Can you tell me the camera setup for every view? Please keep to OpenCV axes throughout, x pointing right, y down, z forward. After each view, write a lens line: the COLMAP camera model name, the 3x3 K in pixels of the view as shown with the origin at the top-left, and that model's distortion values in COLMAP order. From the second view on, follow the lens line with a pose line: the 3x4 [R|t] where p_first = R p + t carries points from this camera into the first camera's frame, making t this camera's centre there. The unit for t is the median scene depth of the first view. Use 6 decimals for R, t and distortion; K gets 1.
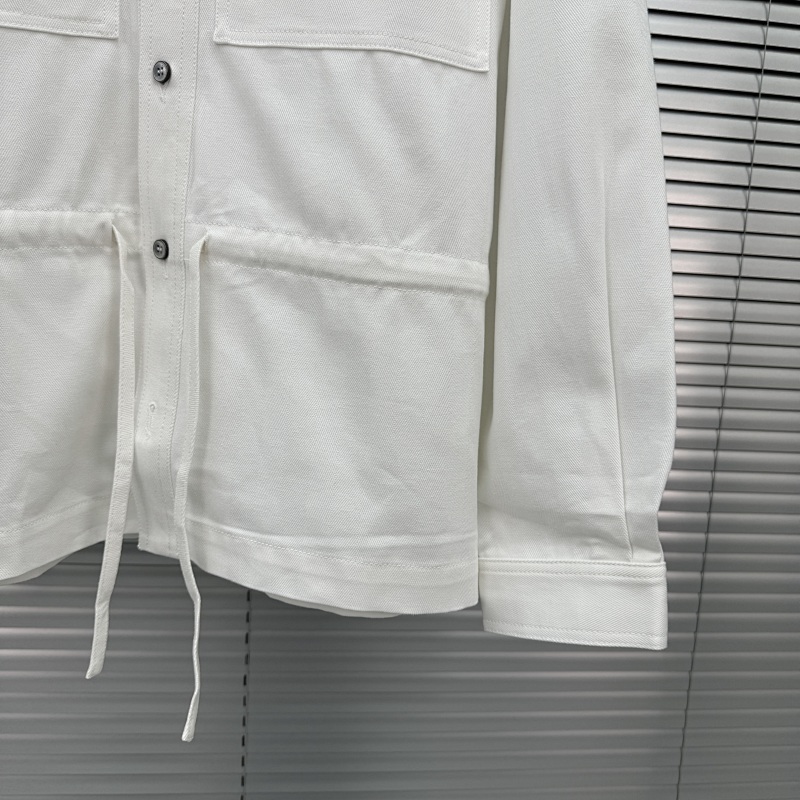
lens RADIAL K [[721.8, 0, 389.3], [0, 721.8, 400.5], [0, 0, 1]] dist [0.104010, -0.182910]
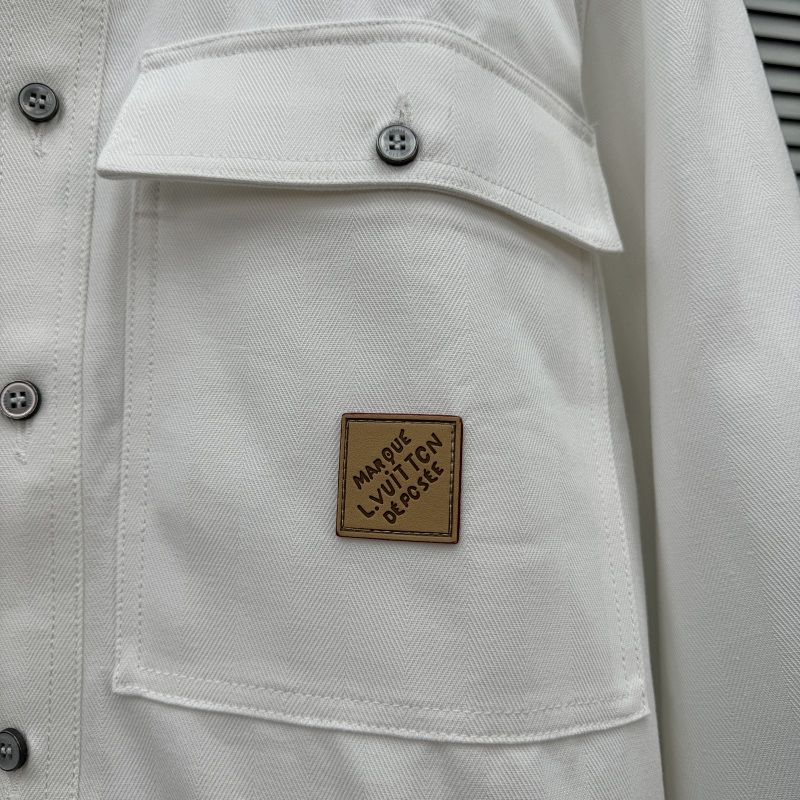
lens RADIAL K [[734.3, 0, 386.5], [0, 734.3, 399.8], [0, 0, 1]] dist [0.078899, -0.200373]
pose [[0.992755, -0.062922, 0.102362, -0.089596], [0.085722, 0.967859, -0.236433, -0.541777], [-0.084195, 0.243495, 0.966241, 0.432652]]
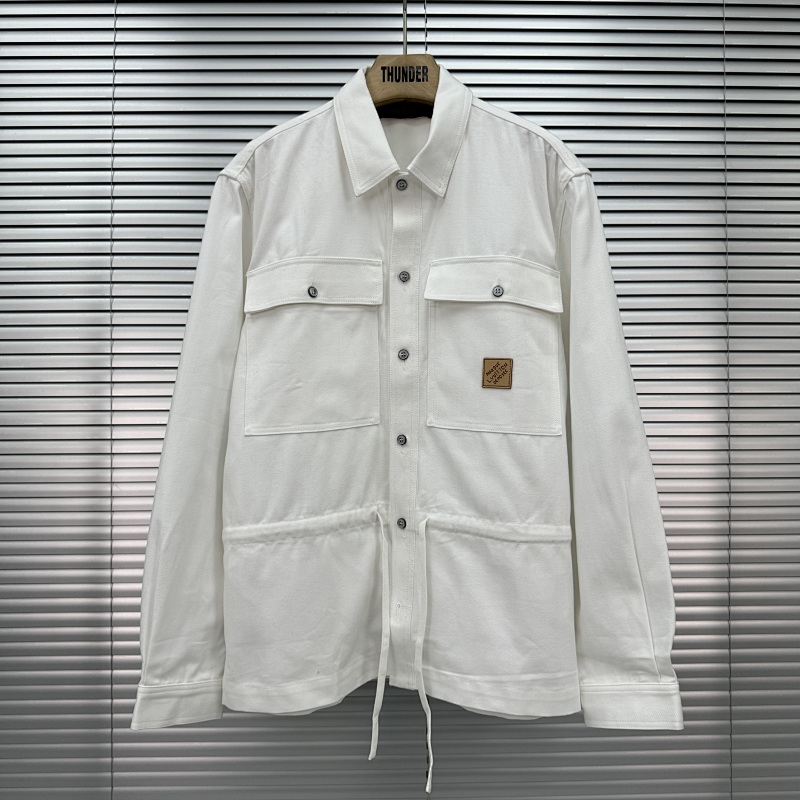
lens RADIAL K [[730.4, 0, 400.0], [0, 730.4, 400.0], [0, 0, 1]] dist [0.141267, -0.321997]
pose [[0.995648, -0.061113, -0.070362, -0.163244], [0.048681, 0.984834, -0.166533, -0.214656], [0.079472, 0.162383, 0.983522, -1.062154]]
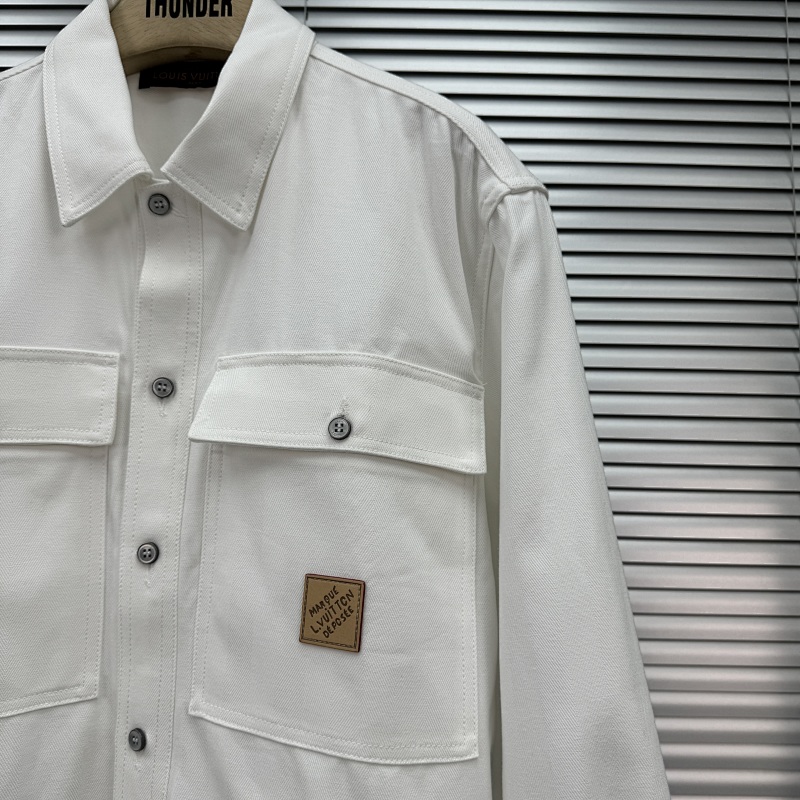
lens RADIAL K [[730.4, 0, 400.0], [0, 730.4, 400.0], [0, 0, 1]] dist [0.141267, -0.321997]
pose [[0.994899, -0.045780, -0.089894, 0.137666], [0.020433, 0.964078, -0.264832, -0.614816], [0.098789, 0.261645, 0.960095, -0.007946]]
